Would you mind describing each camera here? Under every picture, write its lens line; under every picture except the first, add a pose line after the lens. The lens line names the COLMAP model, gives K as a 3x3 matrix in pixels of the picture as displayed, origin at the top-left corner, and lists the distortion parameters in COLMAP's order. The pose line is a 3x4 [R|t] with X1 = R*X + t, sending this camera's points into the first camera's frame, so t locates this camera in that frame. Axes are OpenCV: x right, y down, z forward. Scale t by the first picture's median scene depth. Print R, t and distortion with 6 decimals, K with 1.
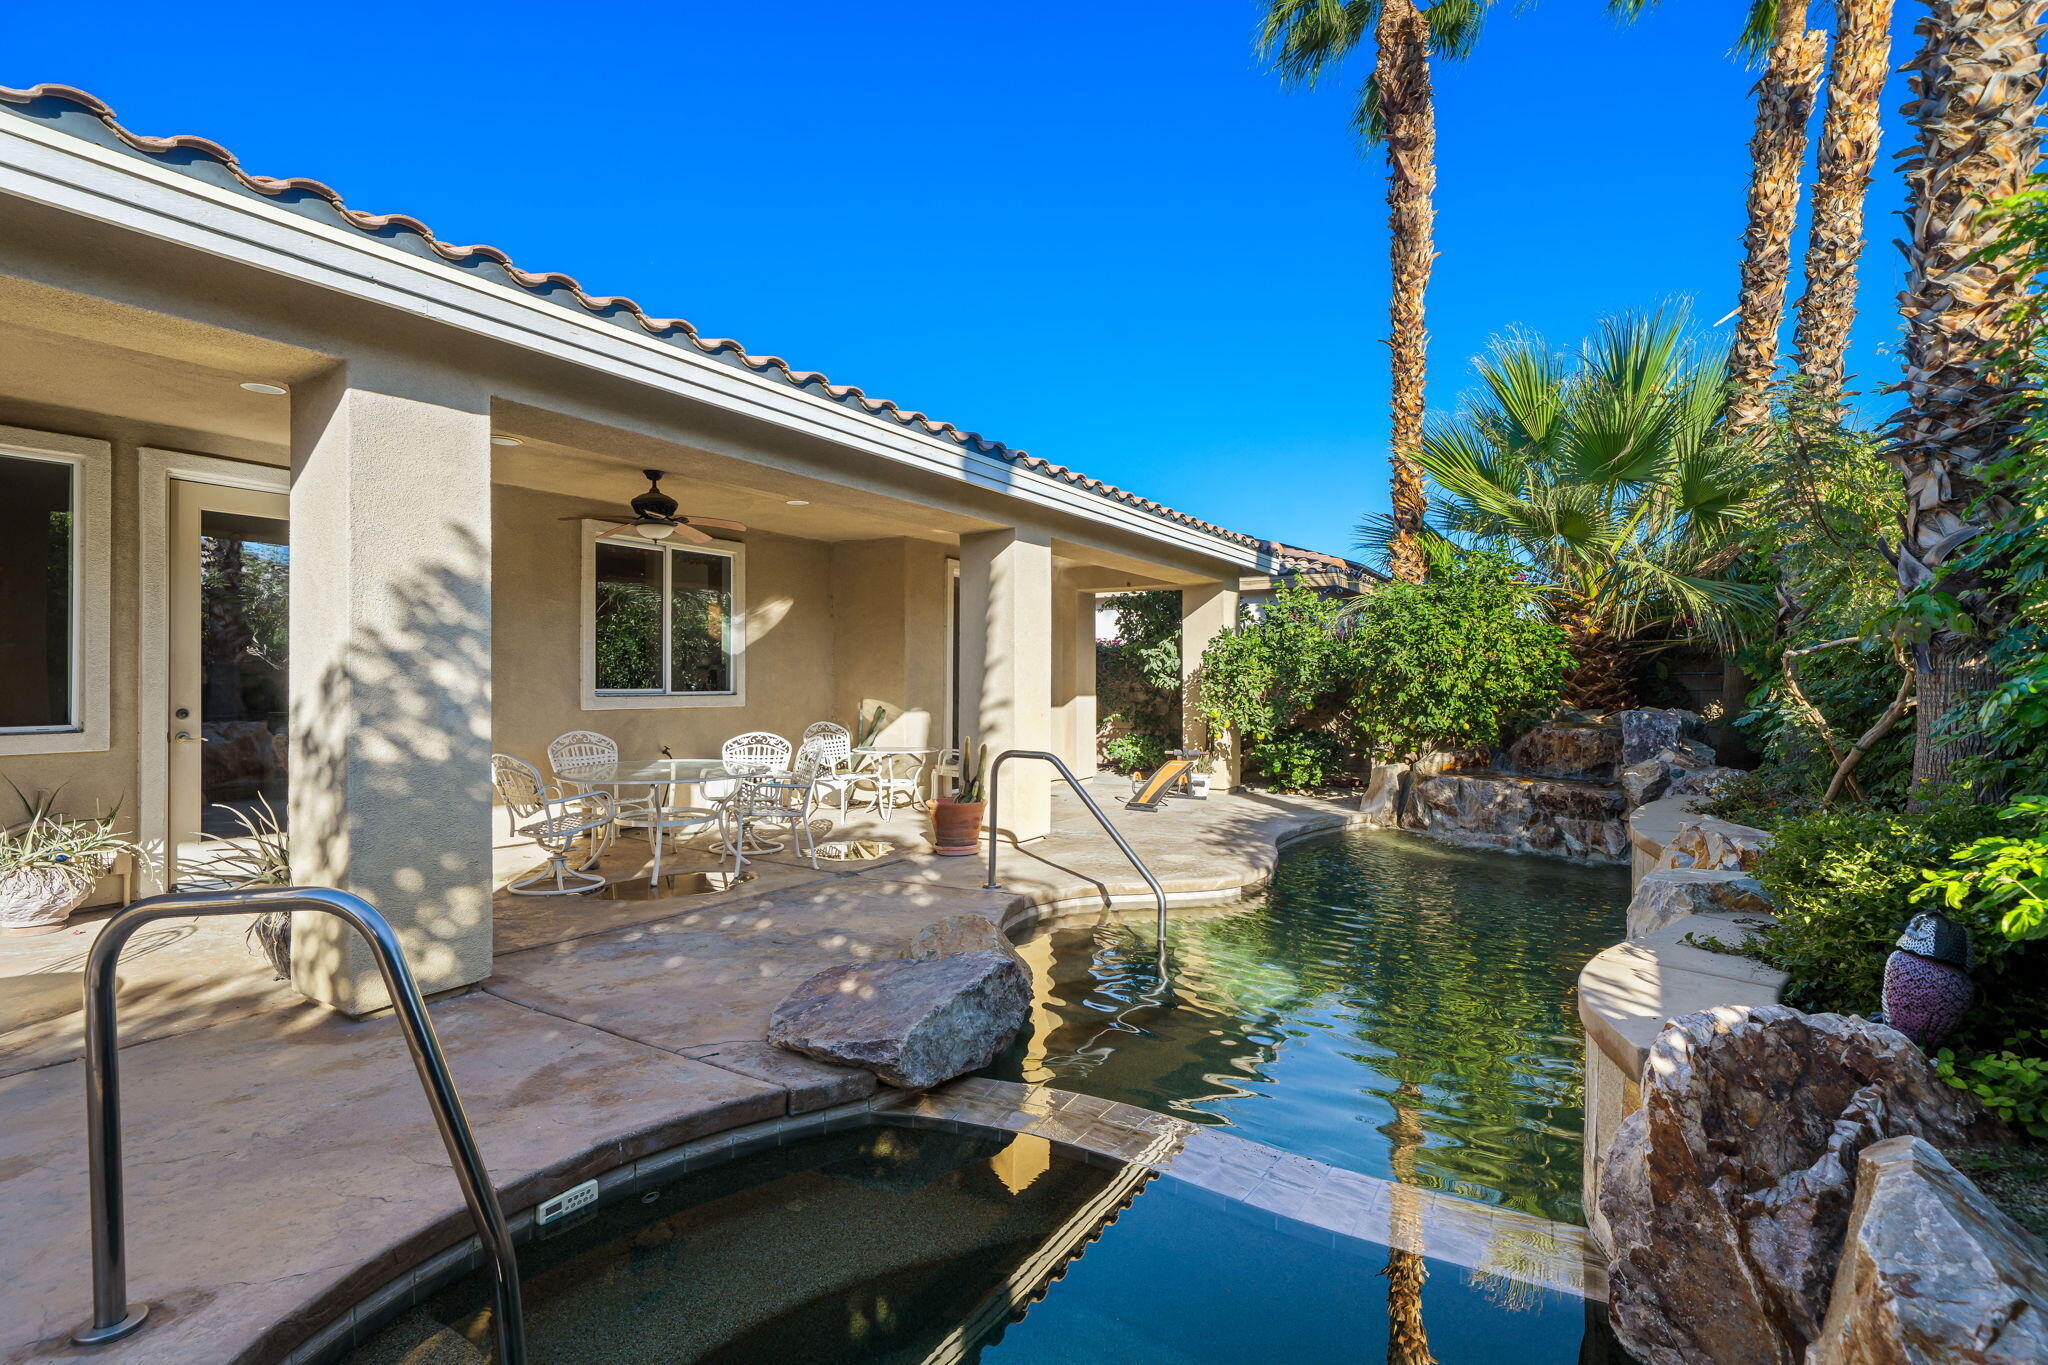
lens RADIAL K [[933.1, 0, 1024.0], [0, 933.1, 682.5], [0, 0, 1]] dist [0.008564, -0.000194]
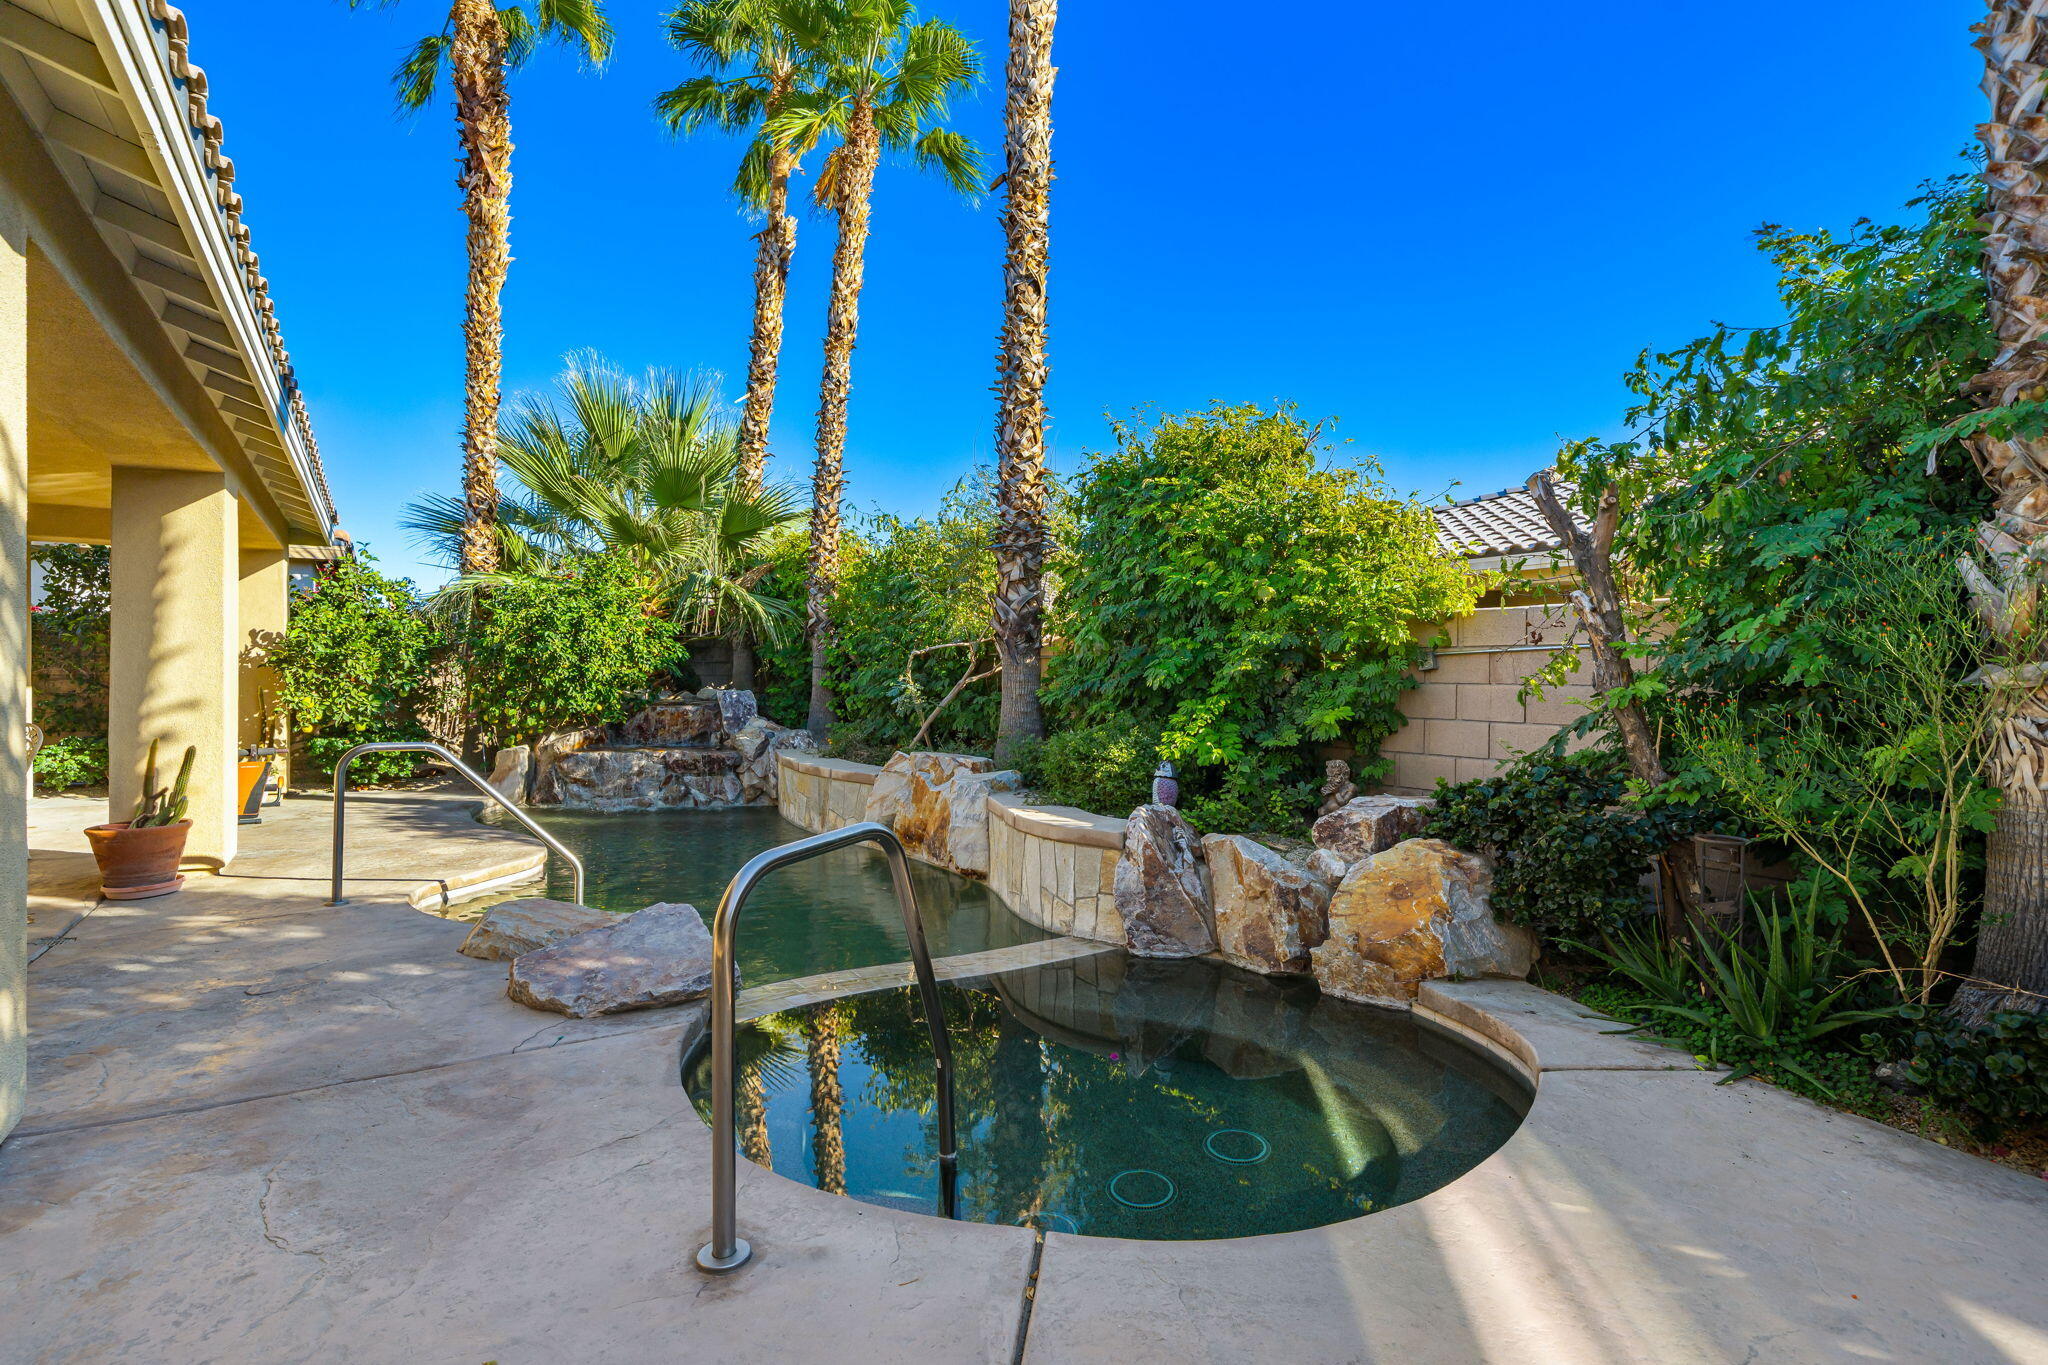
lens RADIAL K [[870.7, 0, 1024.0], [0, 870.7, 682.5], [0, 0, 1]] dist [-0.003110, 0.000101]
pose [[0.505829, -0.010895, 0.862565, -0.206746], [-0.002733, 0.999895, 0.014232, 0.000041], [-0.862629, -0.009556, 0.505747, 0.023712]]
